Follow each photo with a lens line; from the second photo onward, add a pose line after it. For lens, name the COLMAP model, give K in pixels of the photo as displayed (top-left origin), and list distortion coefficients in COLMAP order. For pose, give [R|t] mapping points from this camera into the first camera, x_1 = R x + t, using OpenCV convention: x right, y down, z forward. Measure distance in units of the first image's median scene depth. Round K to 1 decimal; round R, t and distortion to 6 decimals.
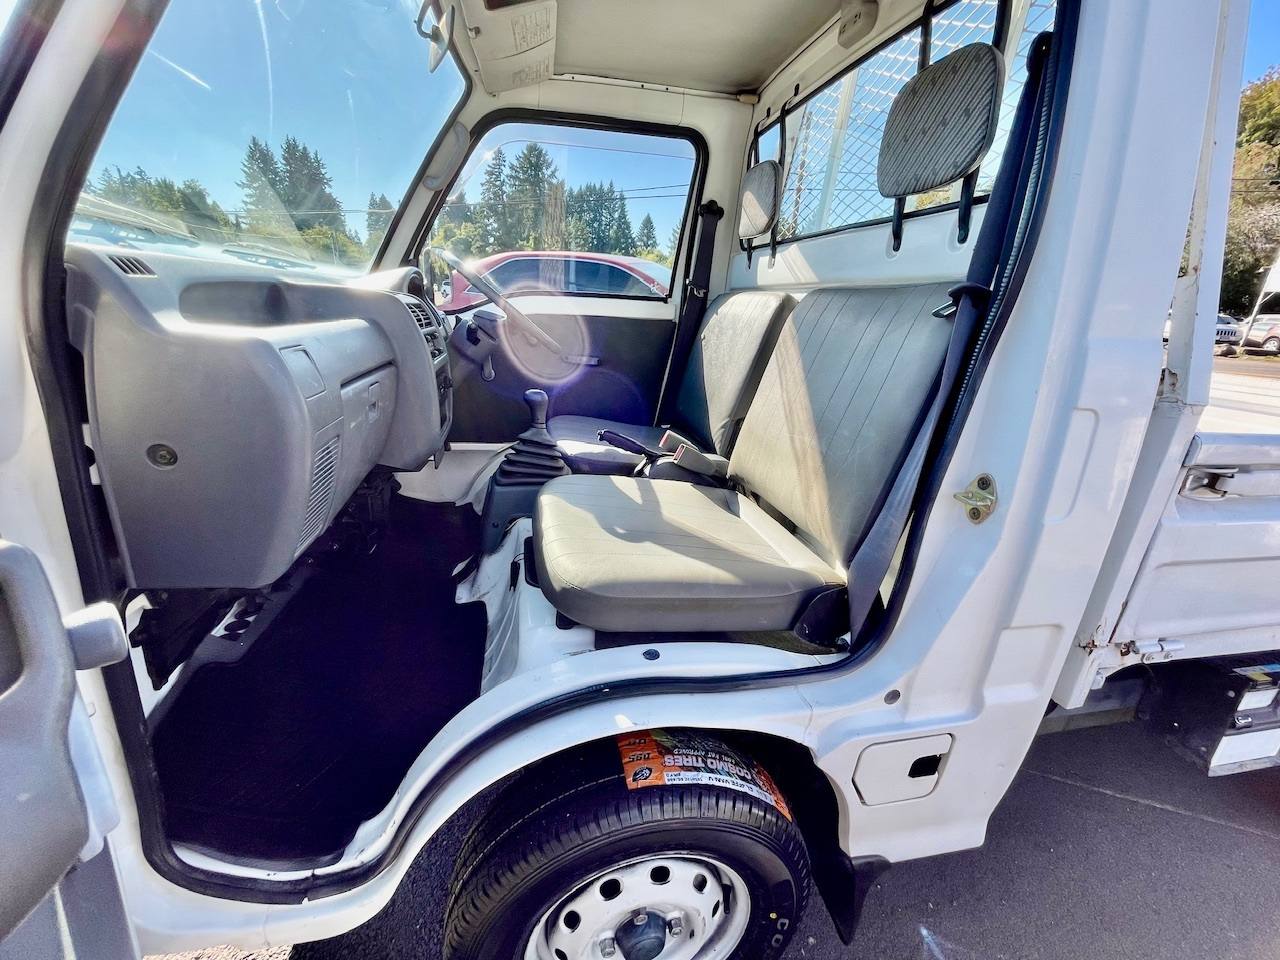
lens RADIAL K [[507.7, 0, 622.1], [0, 507.7, 476.4], [0, 0, 1]] dist [-0.004170, 0.000414]
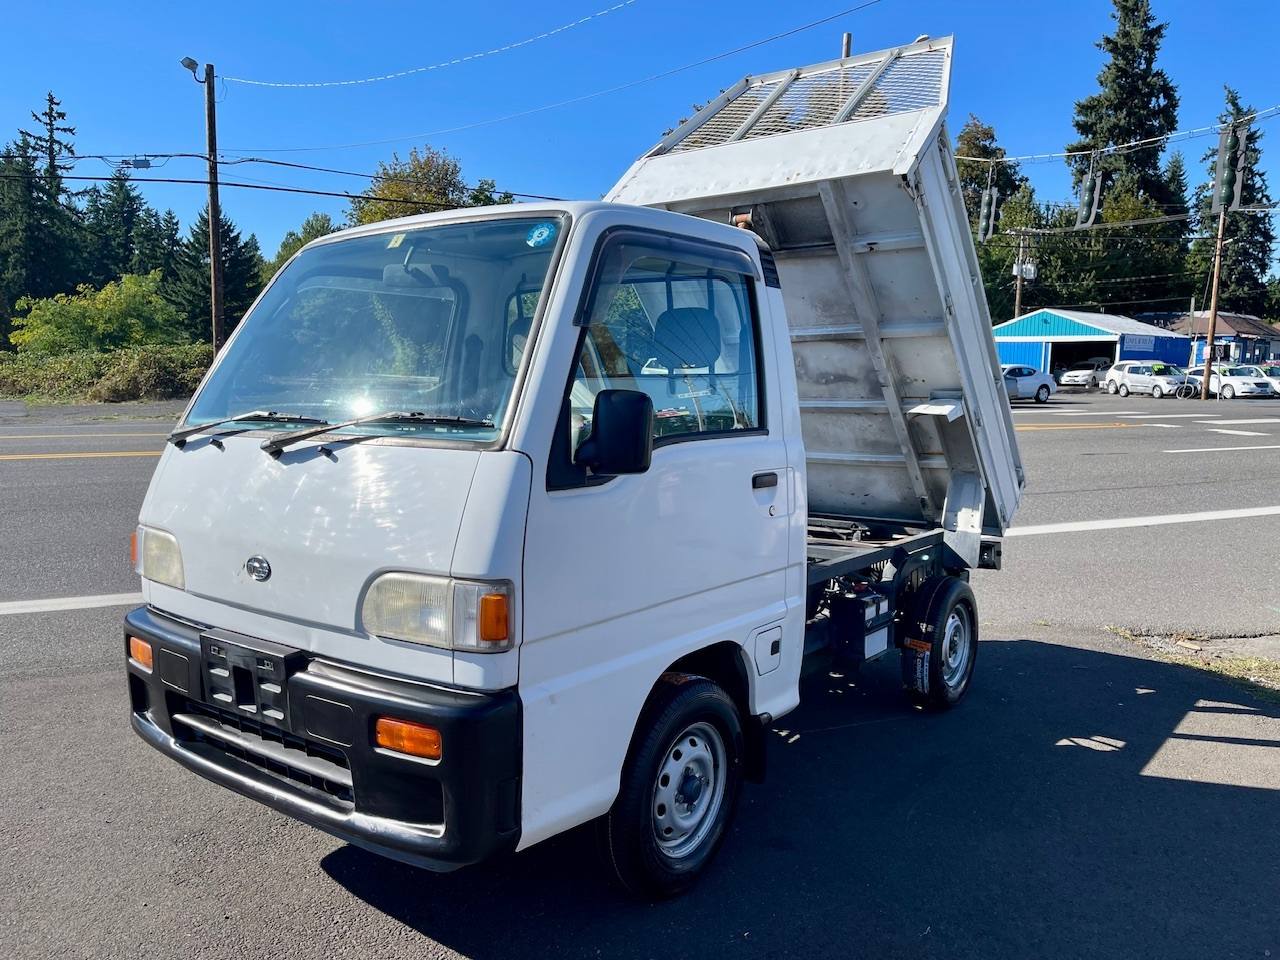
lens RADIAL K [[975.6, 0, 643.3], [0, 975.6, 460.4], [0, 0, 1]] dist [0.021599, -0.042852]
pose [[0.748852, -0.095496, 0.655821, -0.032198], [0.239714, 0.961593, -0.133698, 0.003493], [-0.617866, 0.257330, 0.742983, -0.024897]]
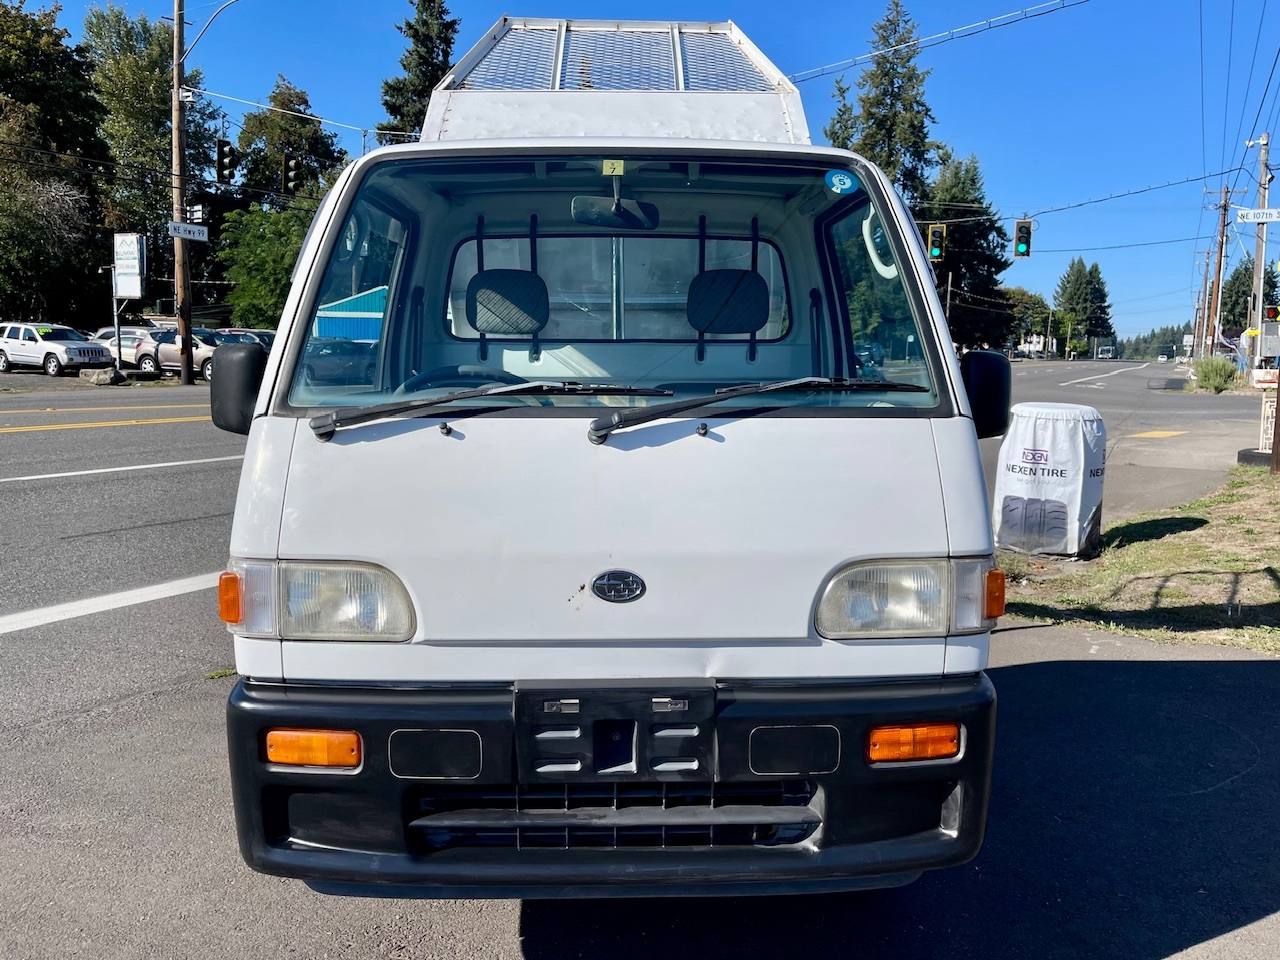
lens RADIAL K [[984.4, 0, 640.0], [0, 984.4, 480.0], [0, 0, 1]] dist [0.178309, -0.221099]
pose [[0.192207, -0.163933, 0.967565, -0.049256], [0.319370, 0.942726, 0.096282, -0.008489], [-0.927933, 0.290505, 0.233554, 0.010246]]
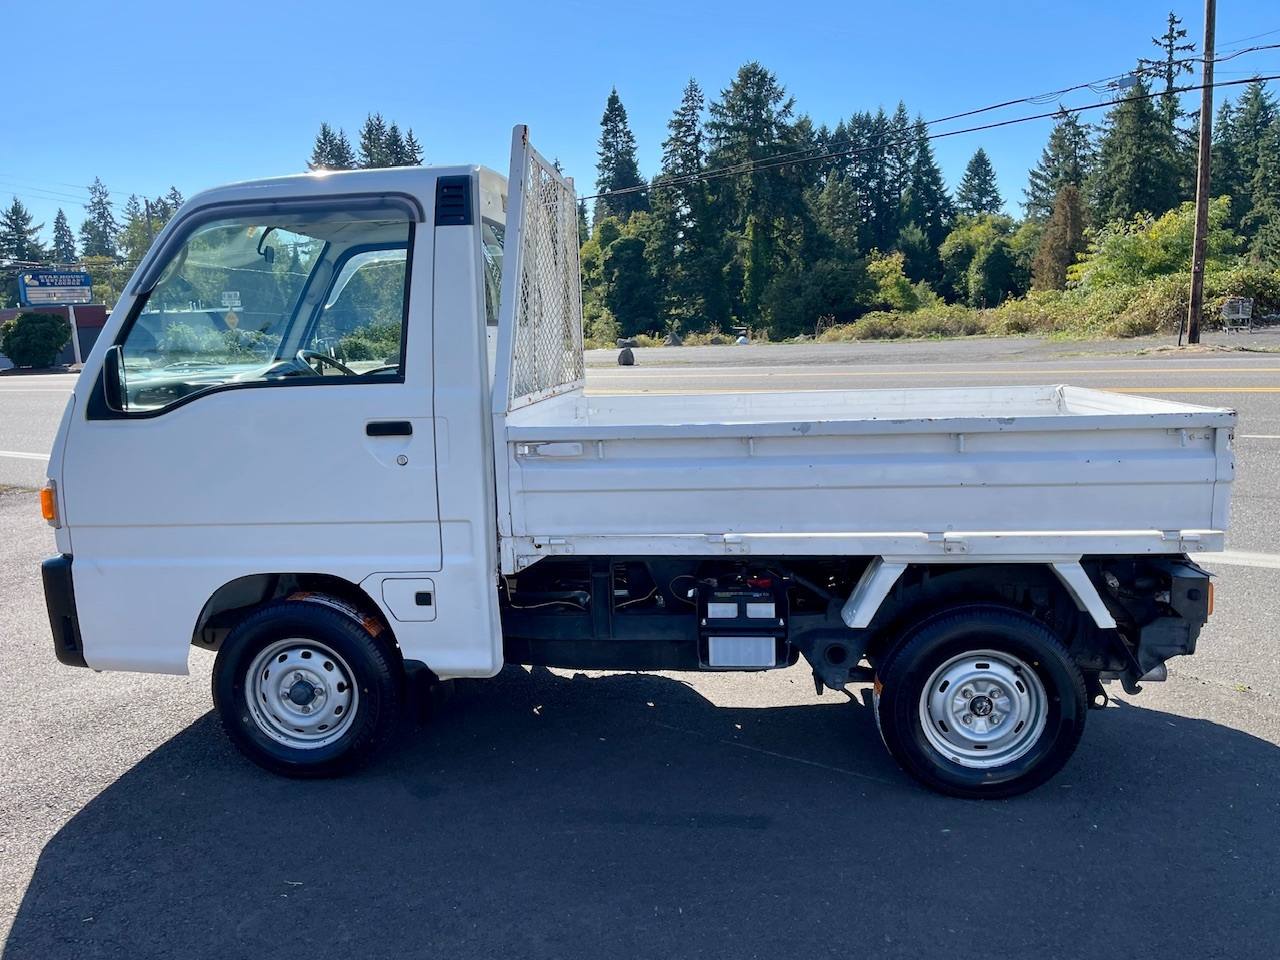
lens RADIAL K [[1026.2, 0, 644.7], [0, 1026.2, 483.0], [0, 0, 1]] dist [0.099399, -0.171361]
pose [[0.953659, -0.041358, -0.298032, 0.037900], [-0.013792, 0.983458, -0.180609, 0.012037], [0.300572, 0.176350, 0.937314, -0.037577]]
